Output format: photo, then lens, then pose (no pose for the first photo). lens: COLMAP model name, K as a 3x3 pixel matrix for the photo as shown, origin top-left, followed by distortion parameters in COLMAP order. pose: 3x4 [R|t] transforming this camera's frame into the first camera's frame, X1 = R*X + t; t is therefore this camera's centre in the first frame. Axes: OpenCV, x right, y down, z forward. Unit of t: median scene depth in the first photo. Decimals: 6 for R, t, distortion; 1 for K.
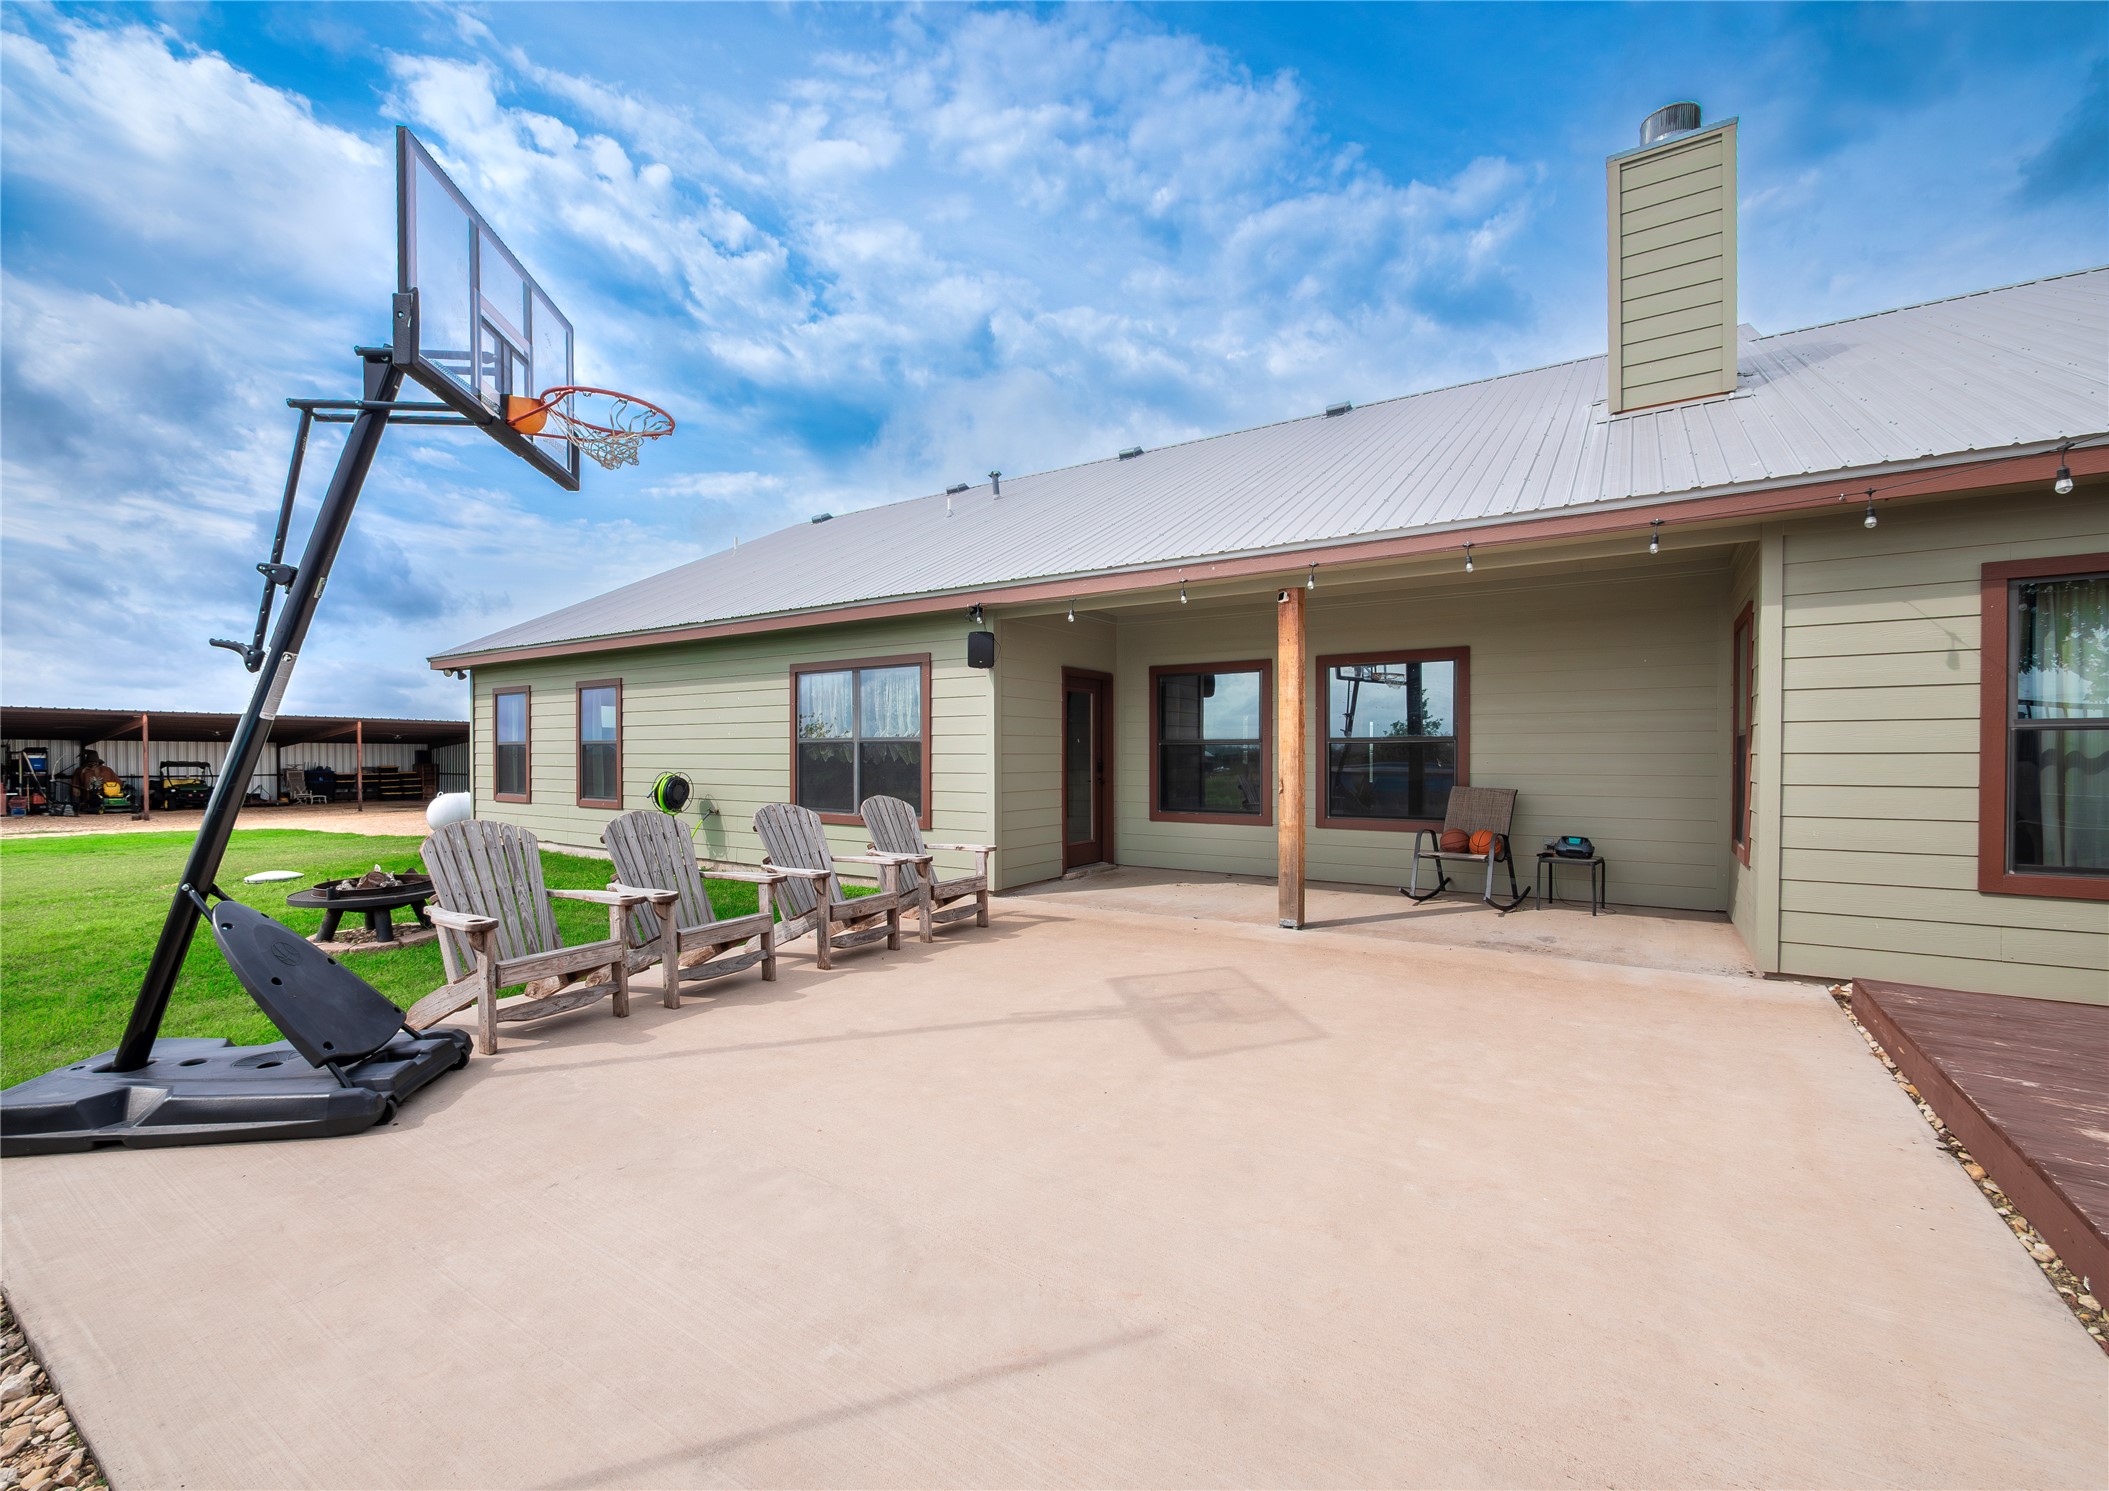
lens RADIAL K [[883.0, 0, 1058.3], [0, 883.0, 756.5], [0, 0, 1]] dist [0.001845, 0.000177]
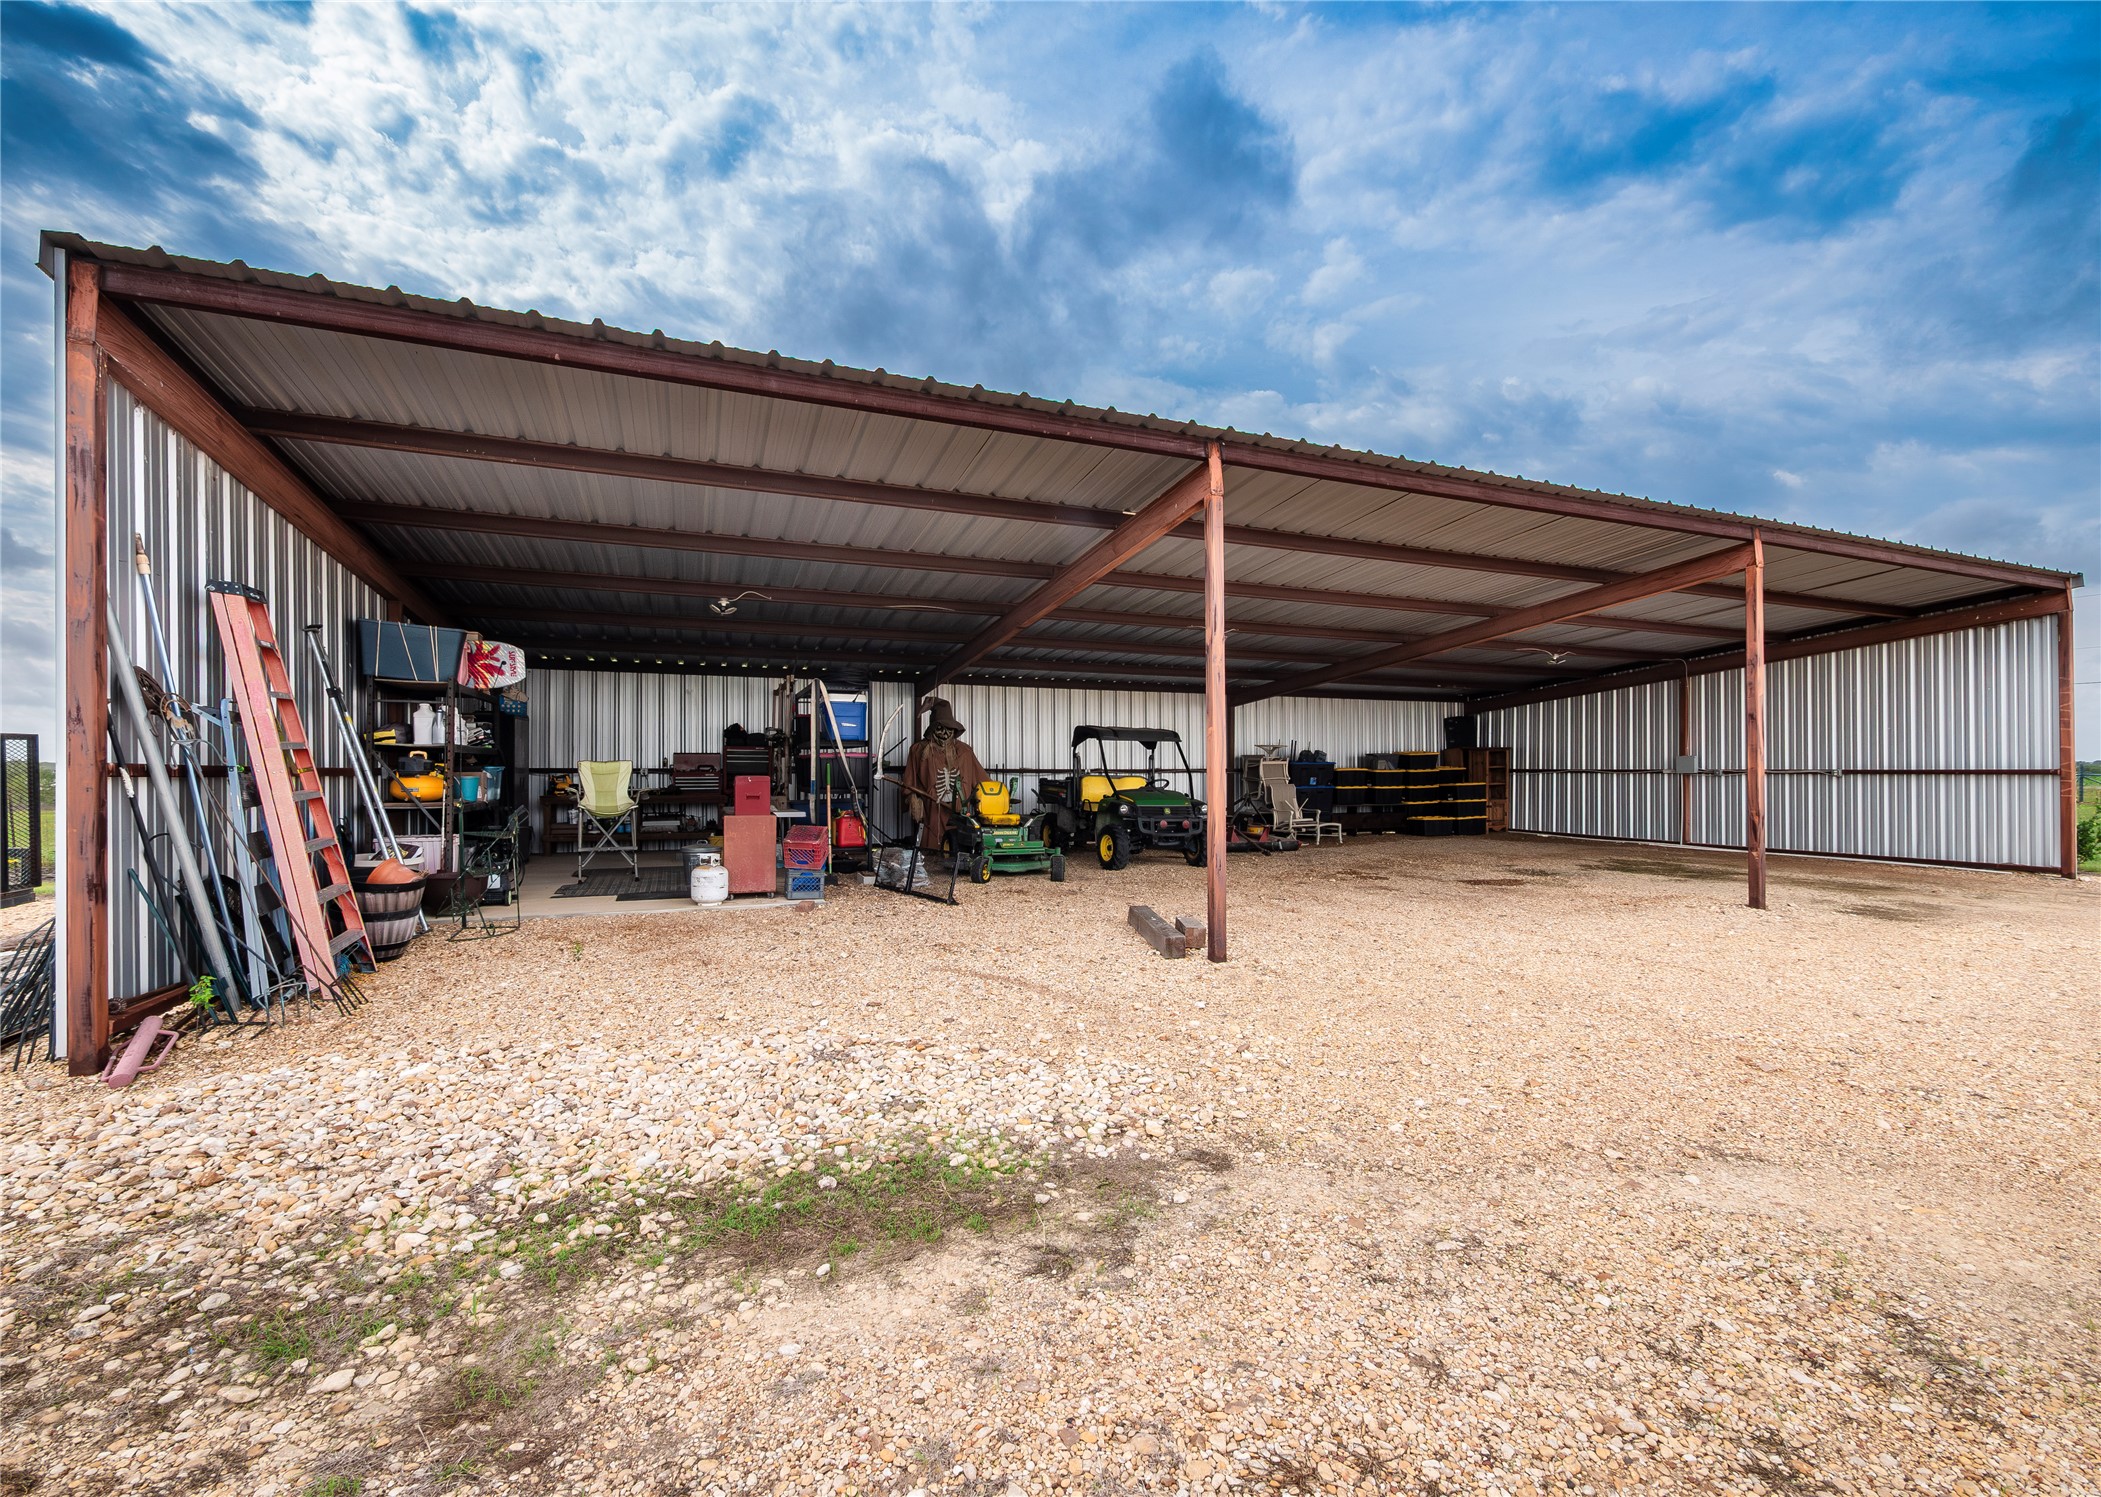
lens RADIAL K [[842.9, 0, 1050.8], [0, 842.9, 764.2], [0, 0, 1]] dist [0.002859, -0.000605]
pose [[0.813314, -0.004371, -0.581808, -0.813056], [0.001999, 0.999987, -0.004718, 0.022212], [0.581821, 0.002674, 0.813312, 0.704800]]
